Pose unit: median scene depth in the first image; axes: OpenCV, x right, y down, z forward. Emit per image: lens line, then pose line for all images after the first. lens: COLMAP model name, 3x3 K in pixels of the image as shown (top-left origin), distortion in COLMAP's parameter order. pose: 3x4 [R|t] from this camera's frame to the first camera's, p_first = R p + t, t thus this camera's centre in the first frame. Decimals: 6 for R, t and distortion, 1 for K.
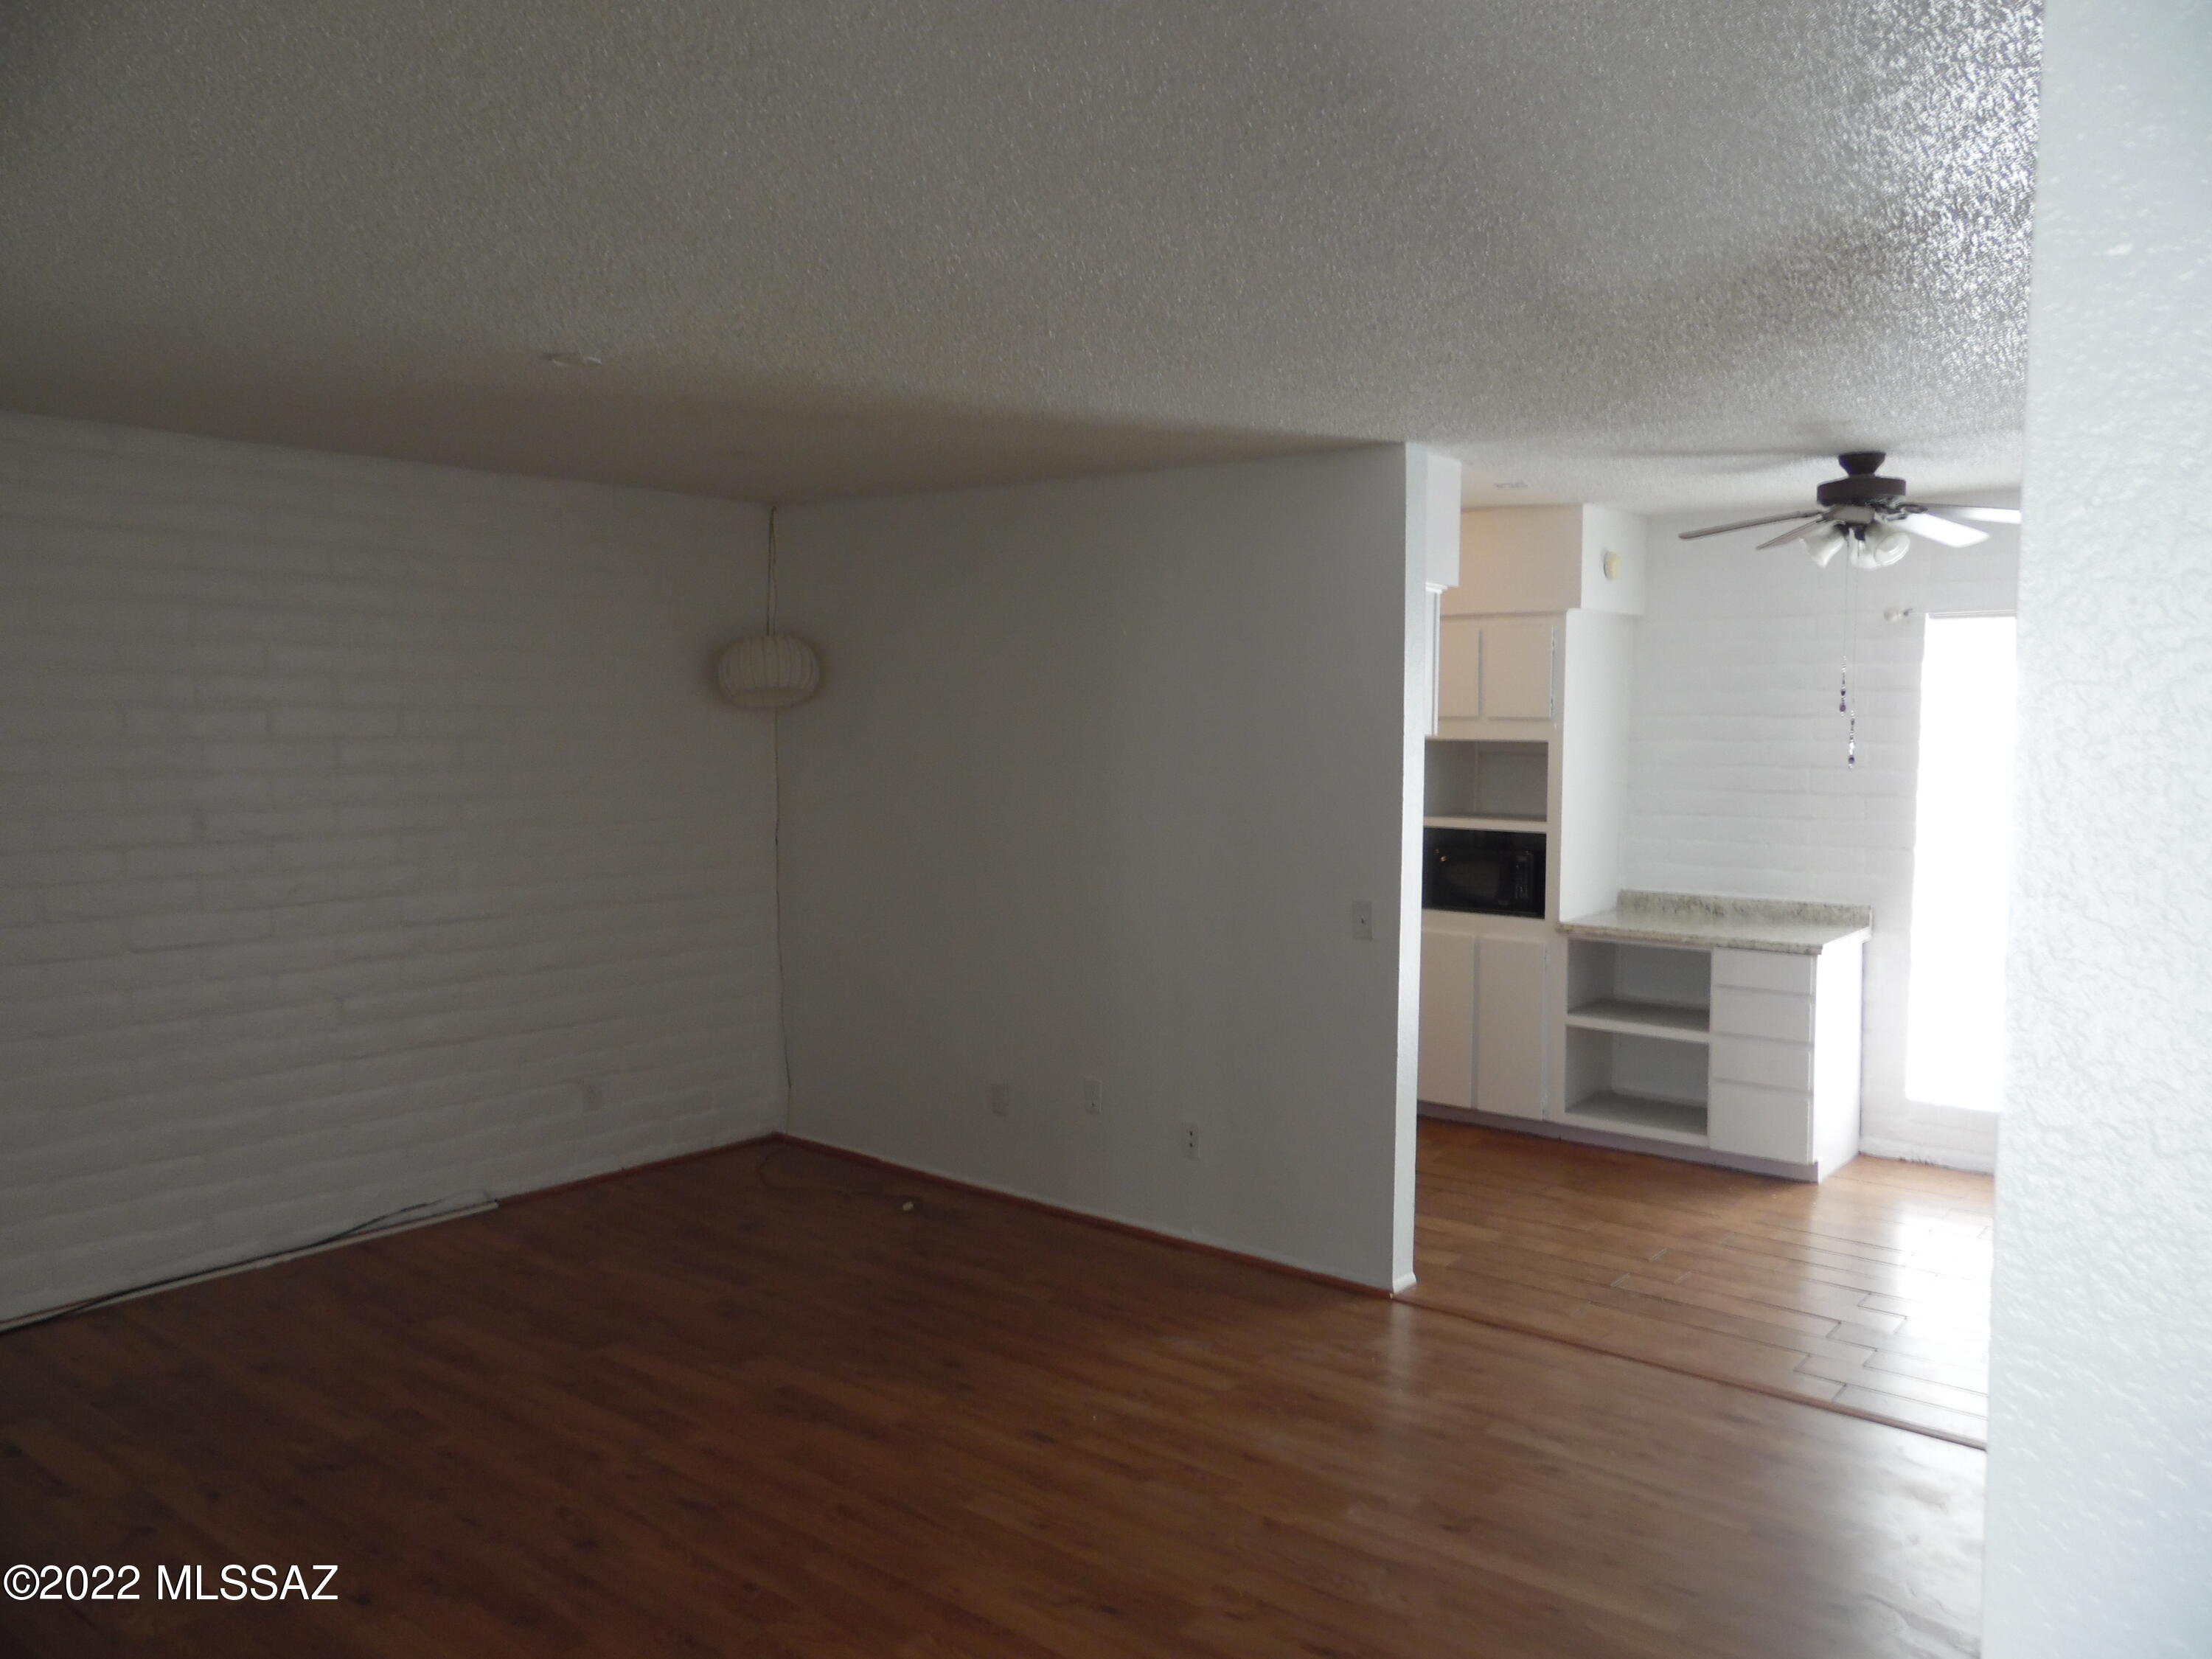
lens RADIAL K [[1662.9, 0, 1108.0], [0, 1662.9, 823.5], [0, 0, 1]] dist [-0.026723, 0.063304]
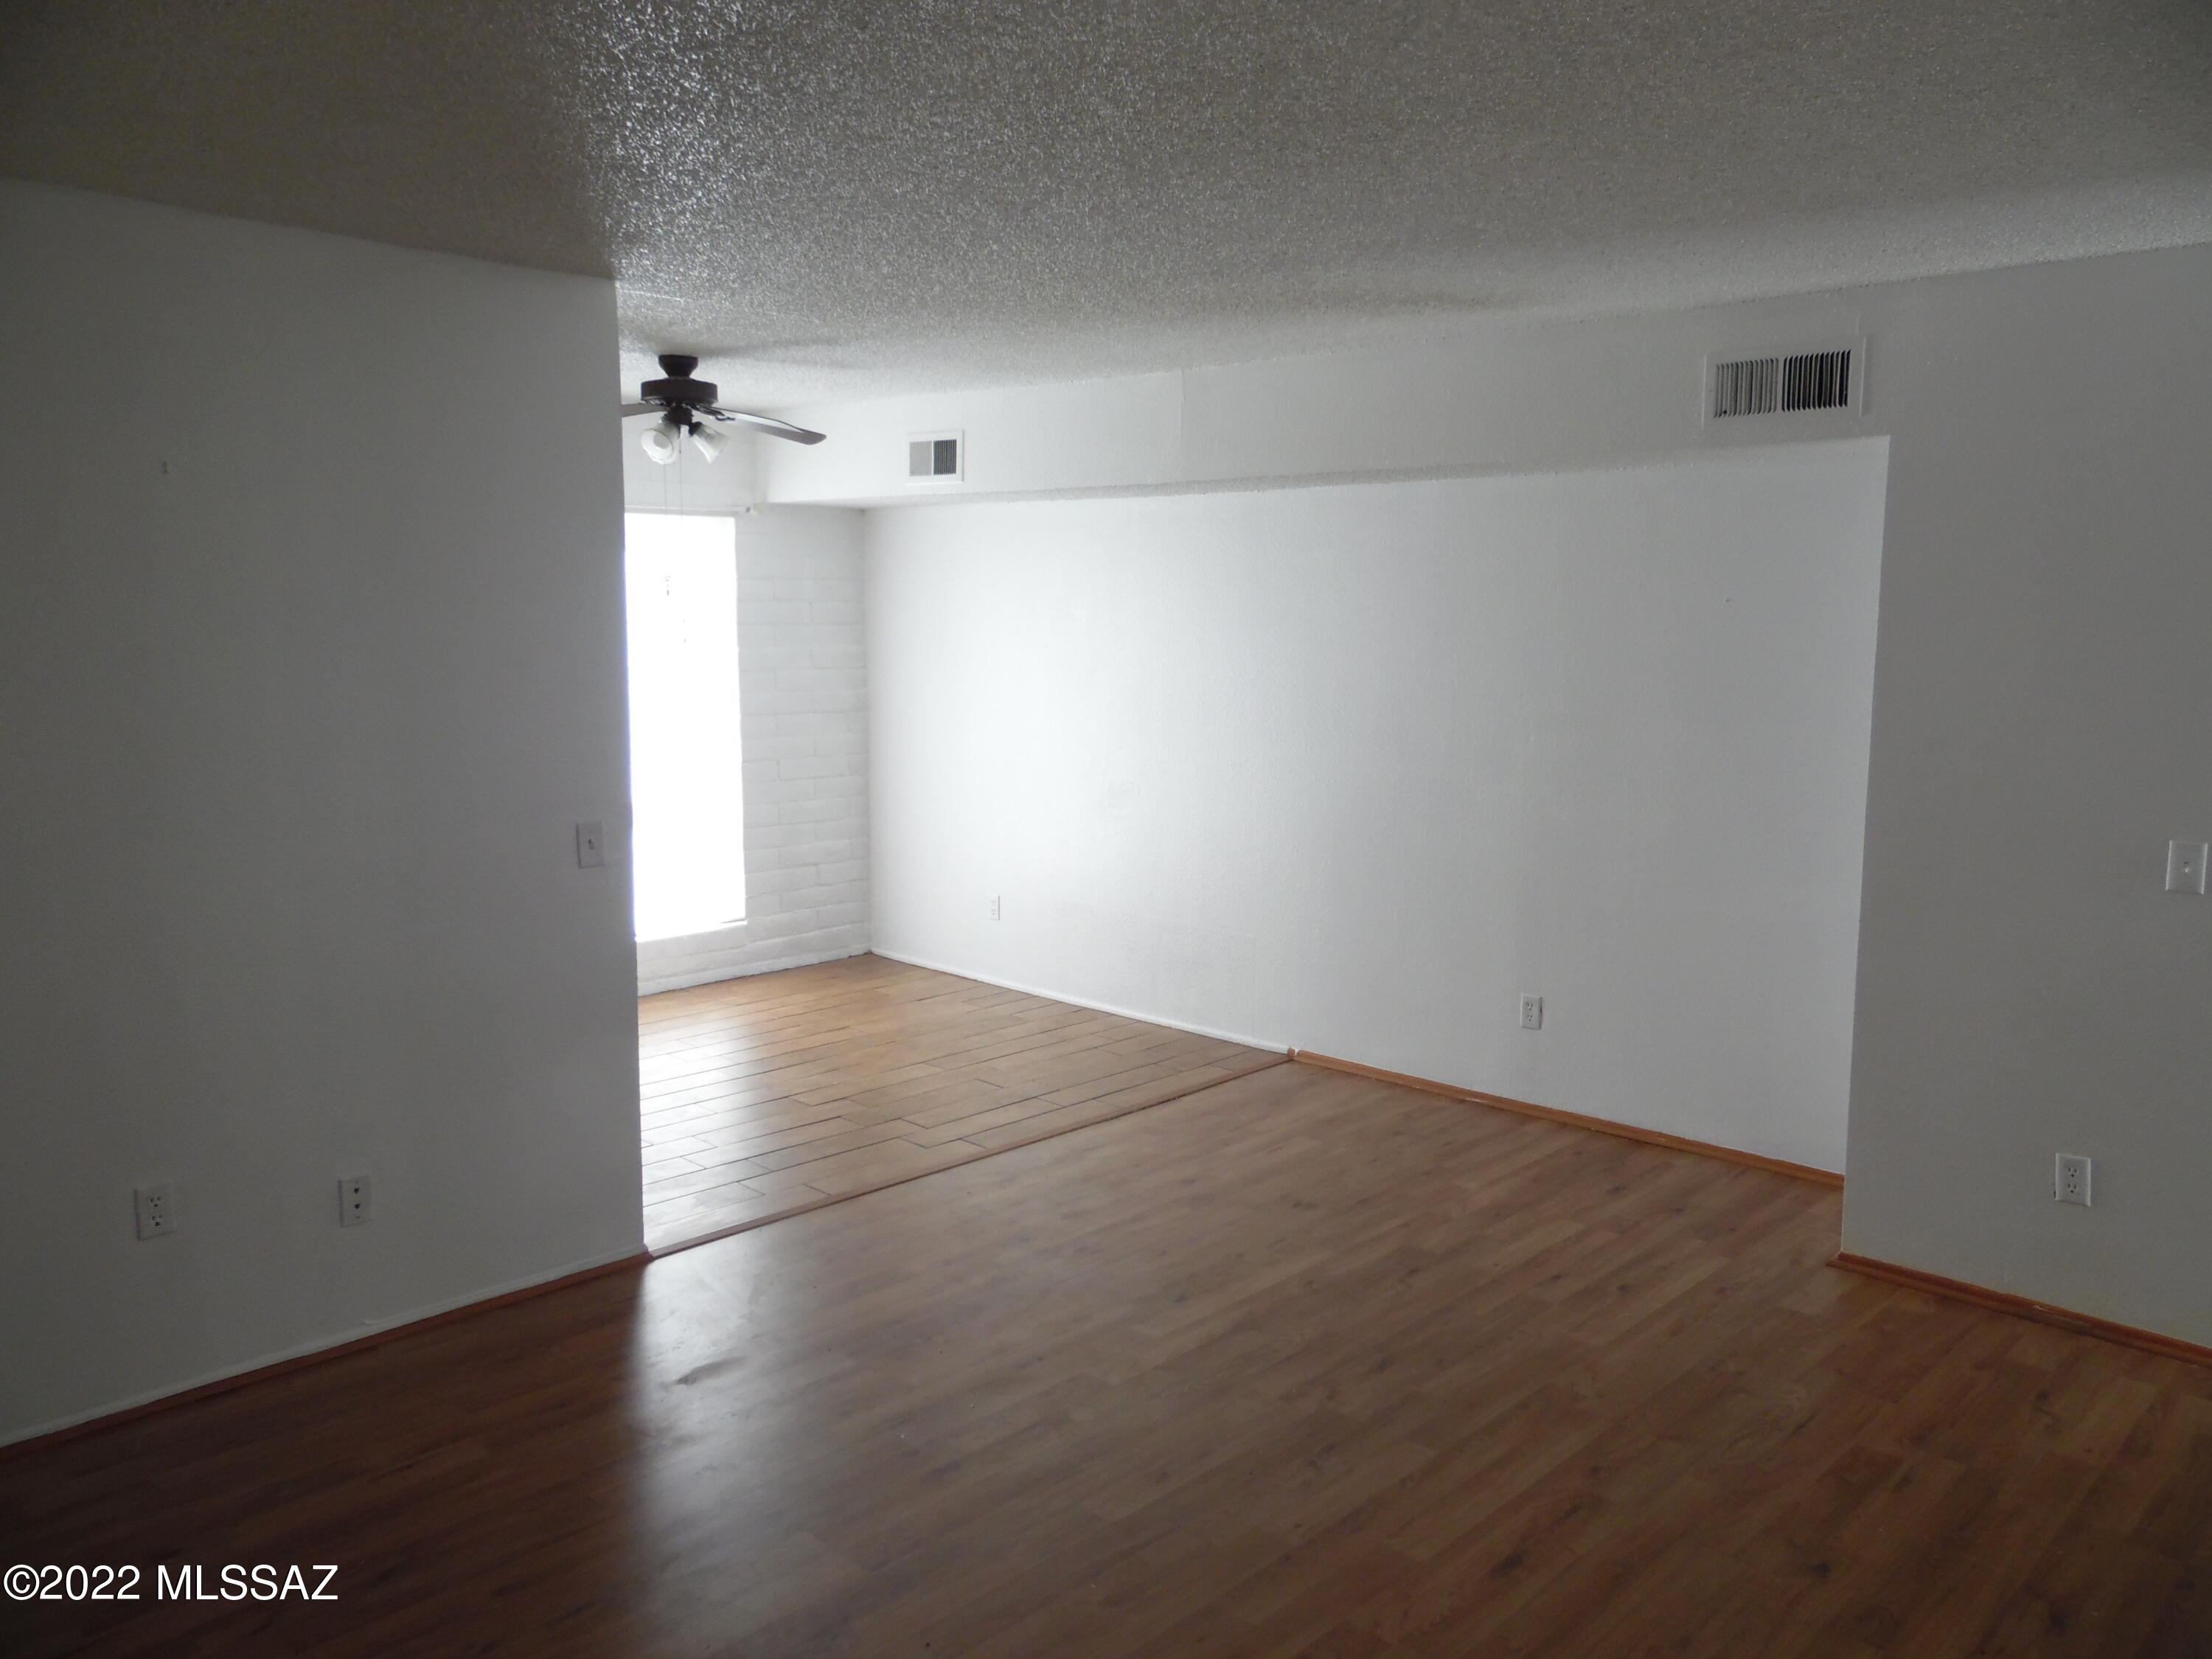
lens RADIAL K [[1662.9, 0, 1108.1], [0, 1662.9, 819.6], [0, 0, 1]] dist [-0.026723, 0.063304]
pose [[0.089530, -0.130377, 0.987414, -0.648395], [0.055848, 0.990493, 0.125720, -0.044807], [-0.994417, 0.043890, 0.095960, 0.652414]]
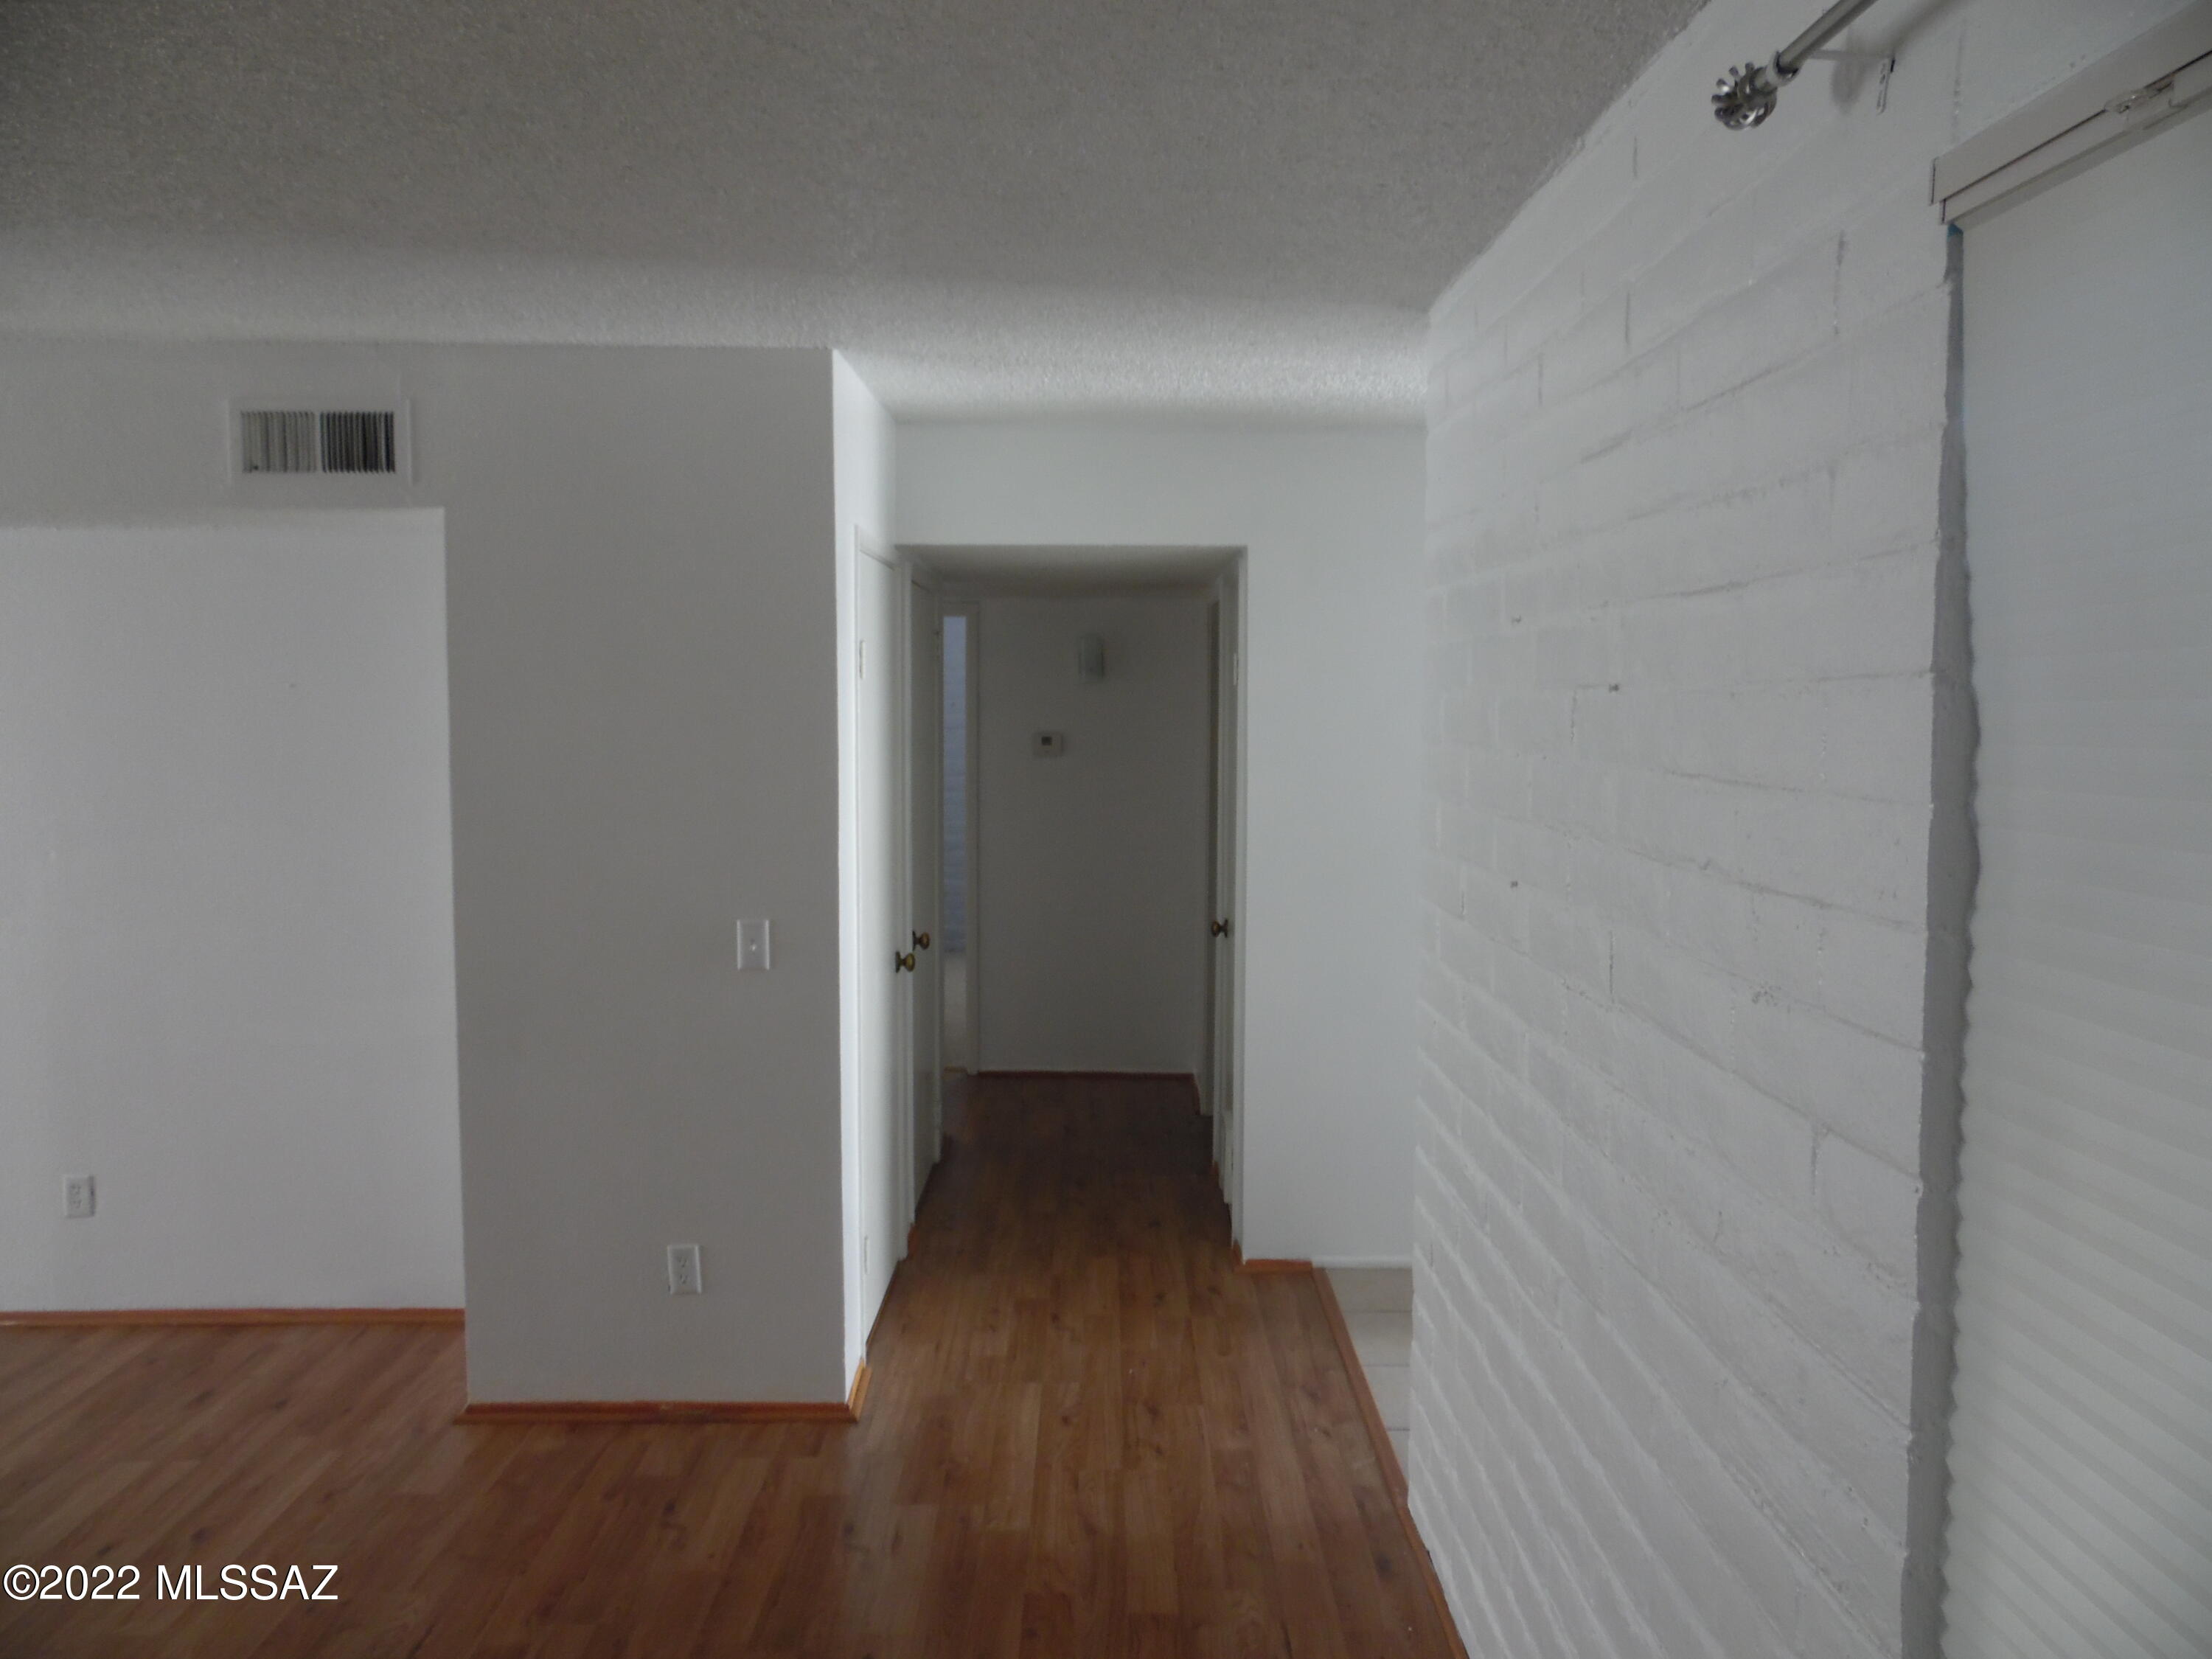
lens RADIAL K [[1662.9, 0, 1107.0], [0, 1662.9, 829.1], [0, 0, 1]] dist [-0.026723, 0.063304]
pose [[-0.630224, -0.067048, 0.773513, -0.641783], [0.039920, 0.992148, 0.118524, -0.044456], [-0.775386, 0.105576, -0.622599, 0.647430]]
